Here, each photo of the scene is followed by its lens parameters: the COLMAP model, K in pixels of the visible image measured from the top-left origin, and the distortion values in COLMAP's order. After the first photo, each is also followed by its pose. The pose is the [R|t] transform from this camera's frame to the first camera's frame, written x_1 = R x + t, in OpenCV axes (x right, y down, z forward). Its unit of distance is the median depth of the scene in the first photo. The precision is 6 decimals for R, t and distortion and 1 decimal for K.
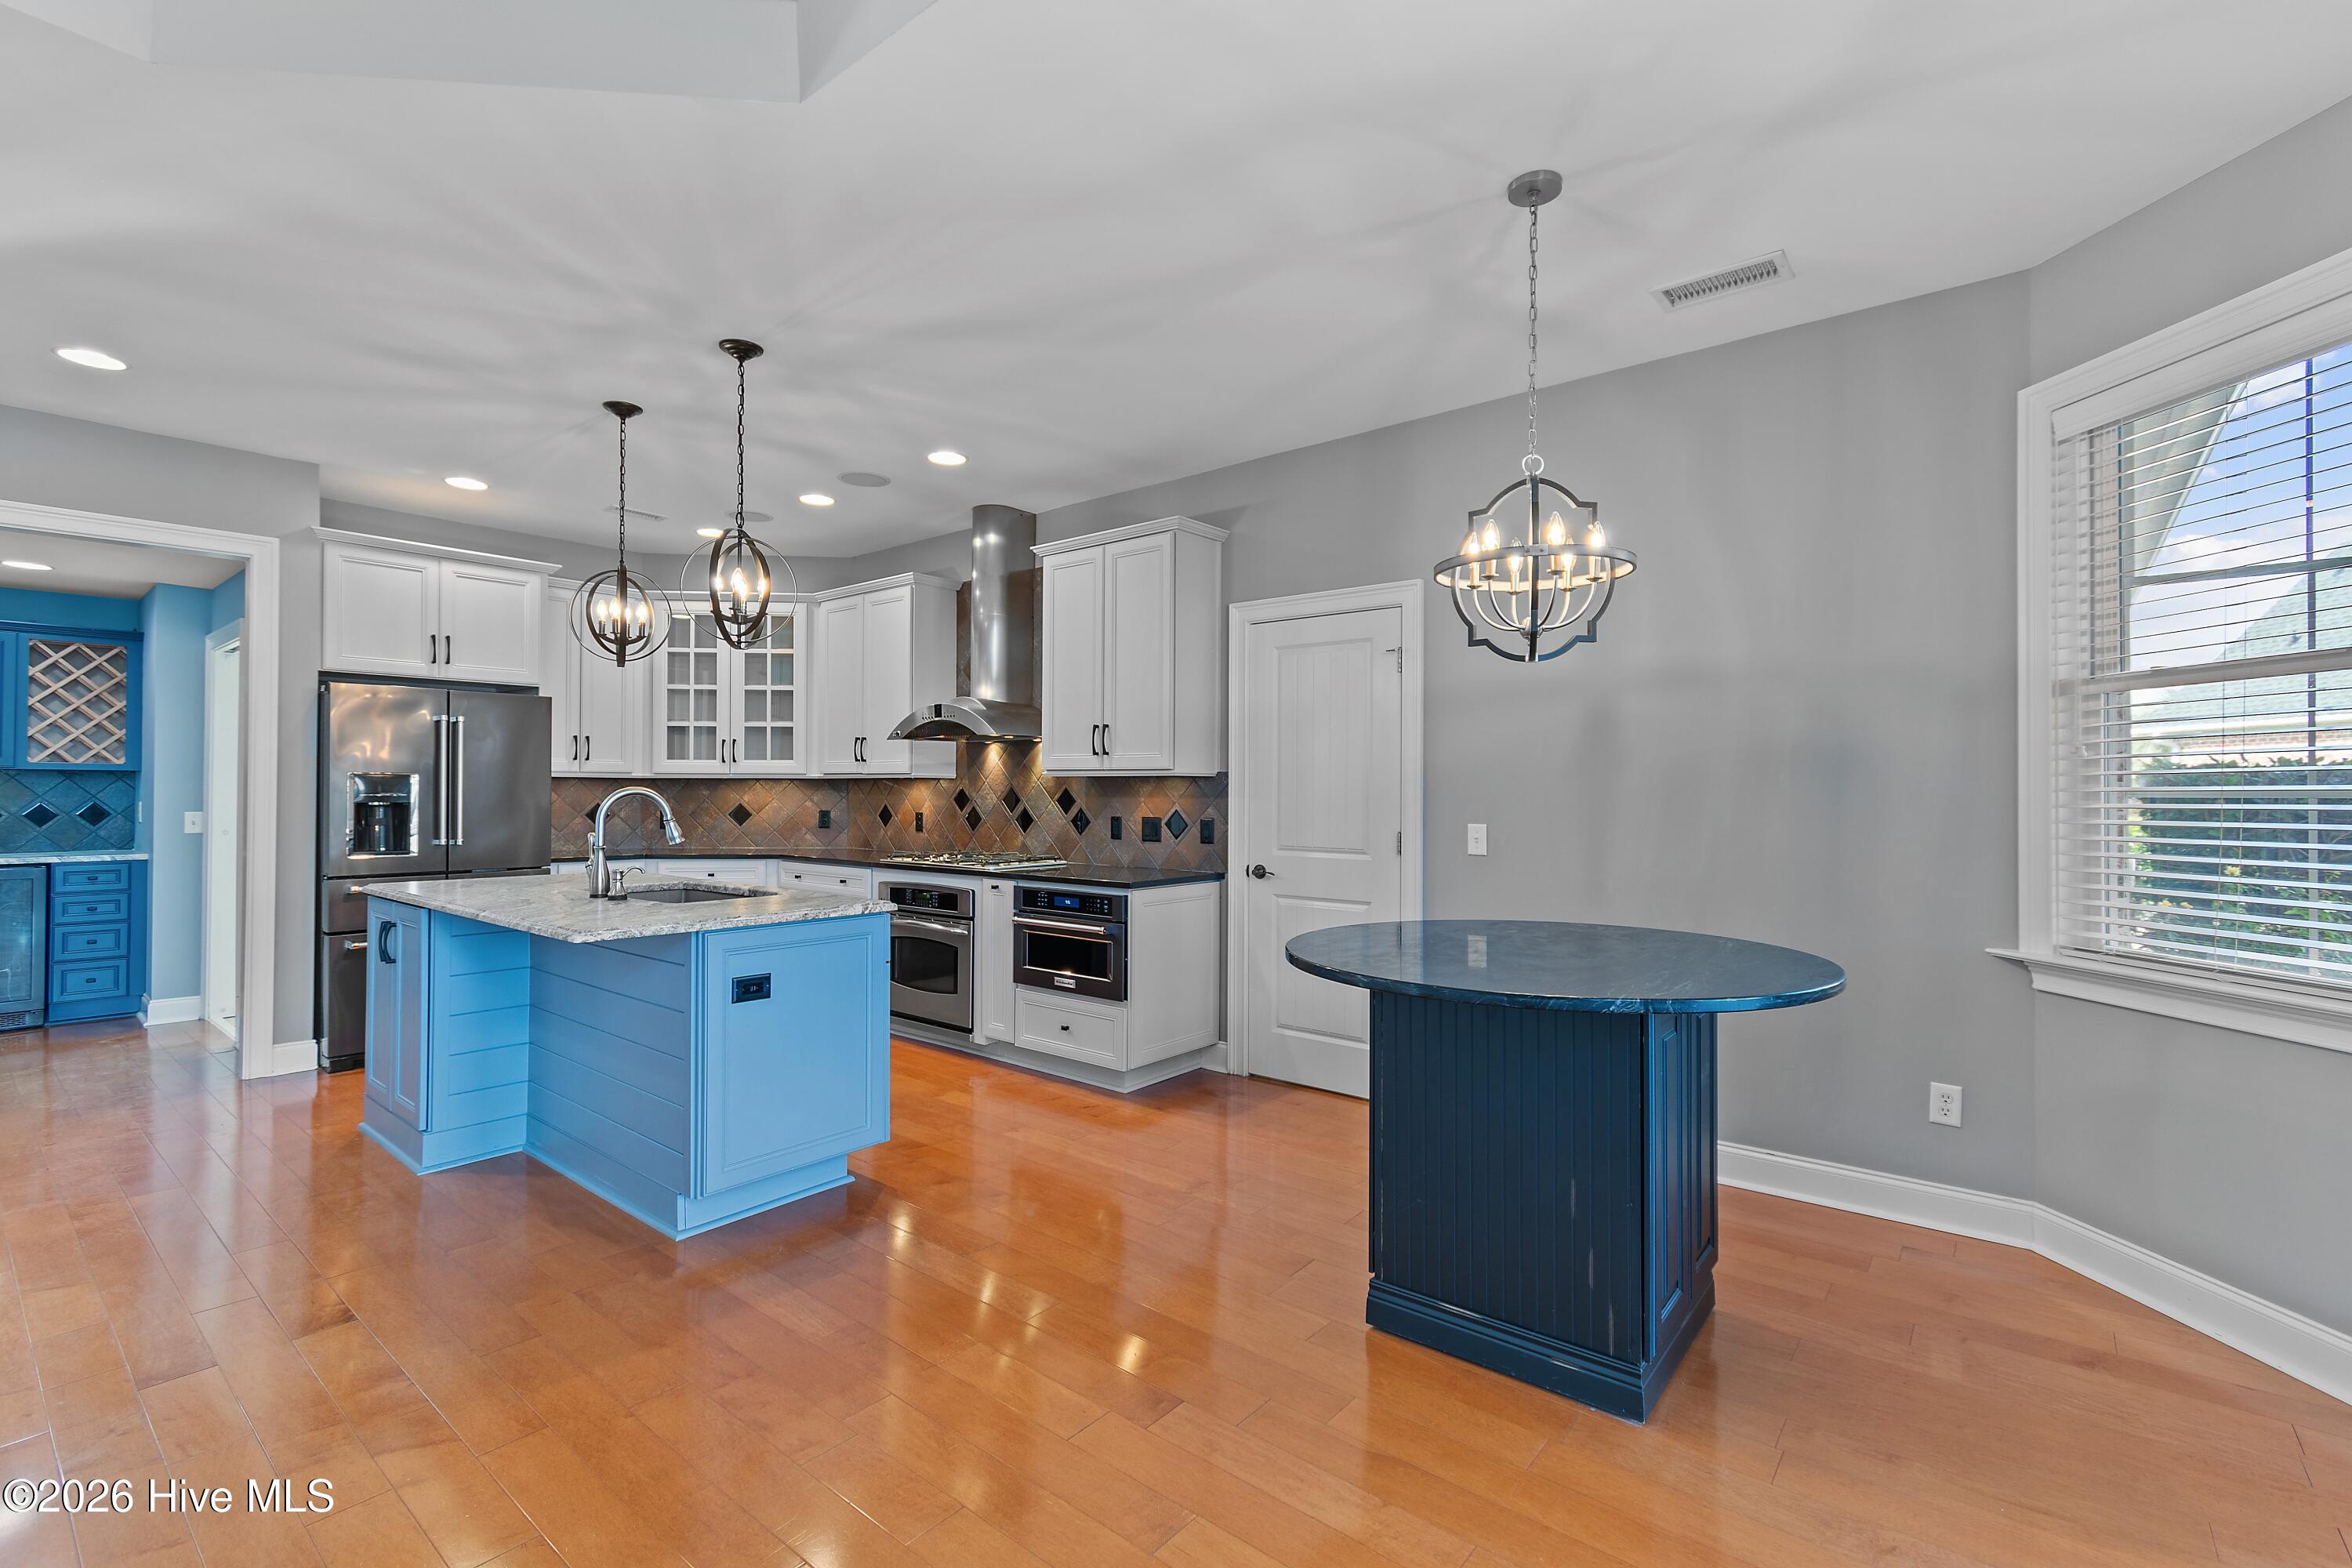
lens RADIAL K [[1034.3, 0, 1176.3], [0, 1034.3, 783.4], [0, 0, 1]] dist [0.002262, 0.000074]
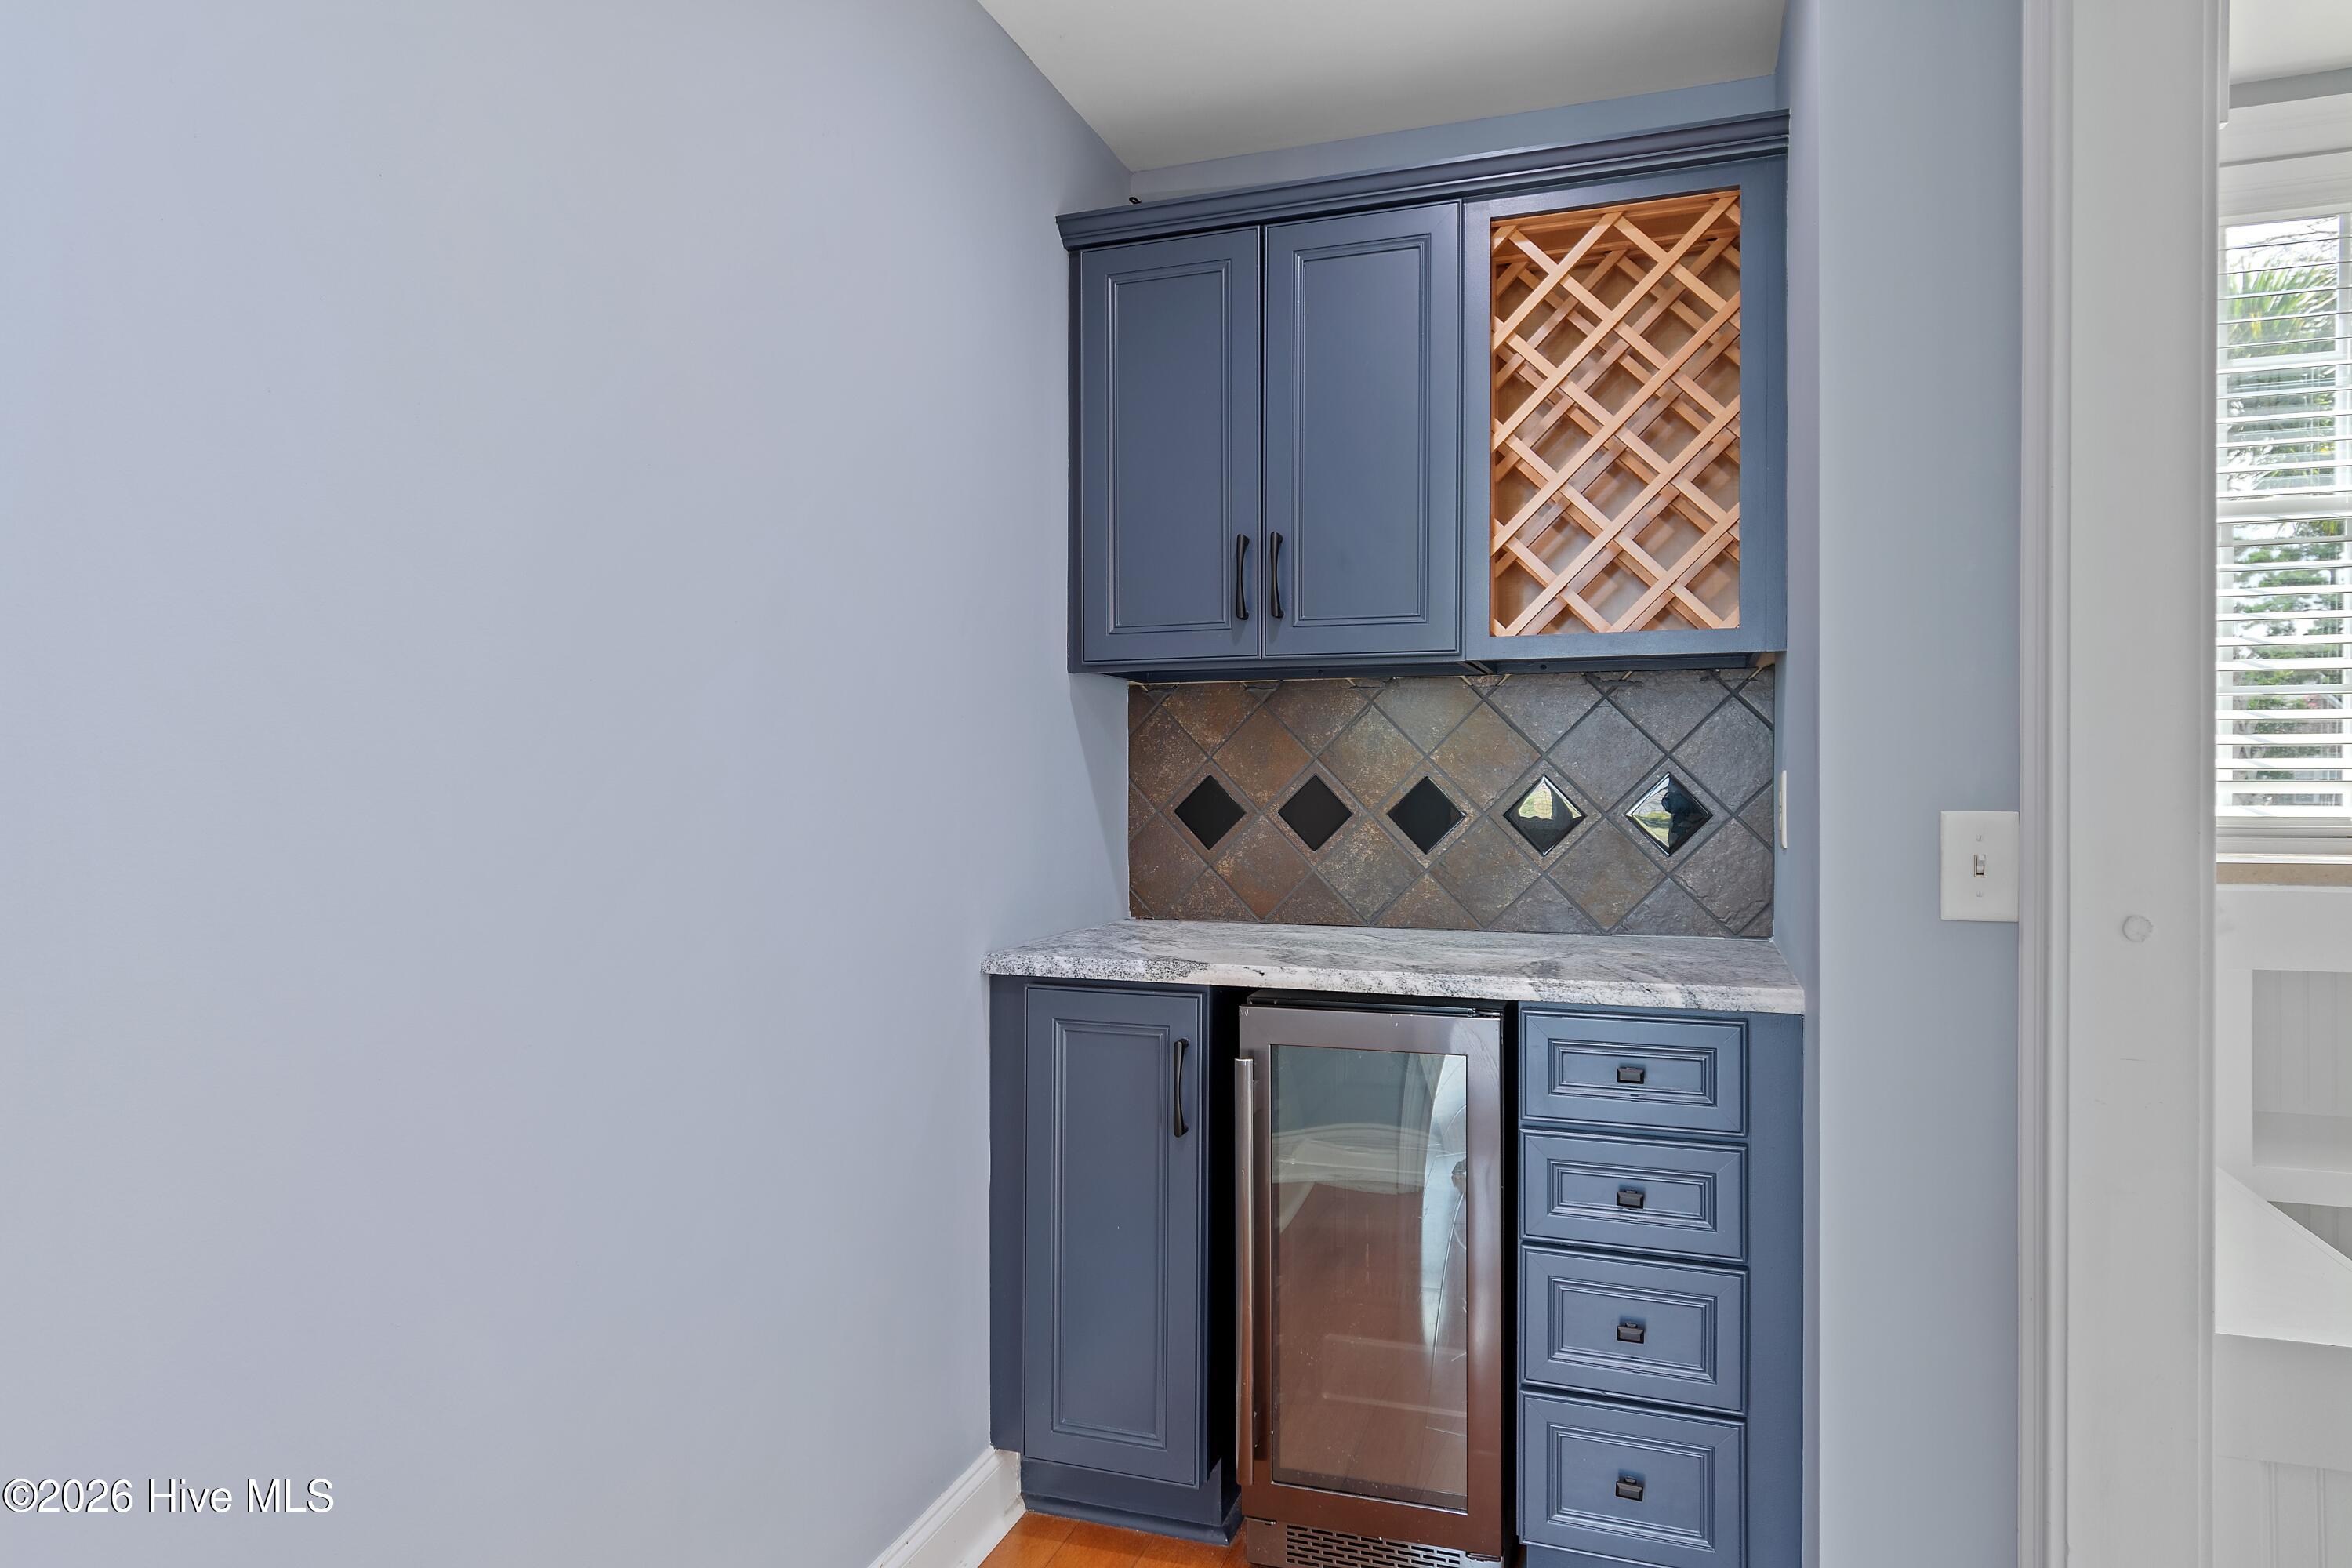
lens RADIAL K [[1406.5, 0, 1175.9], [0, 1406.5, 792.7], [0, 0, 1]] dist [0.003141, 0.000298]
pose [[0.338236, -0.002494, -0.941058, -0.739095], [0.012130, 0.999925, 0.001709, 0.021672], [0.940983, -0.011993, 0.338240, 0.757867]]
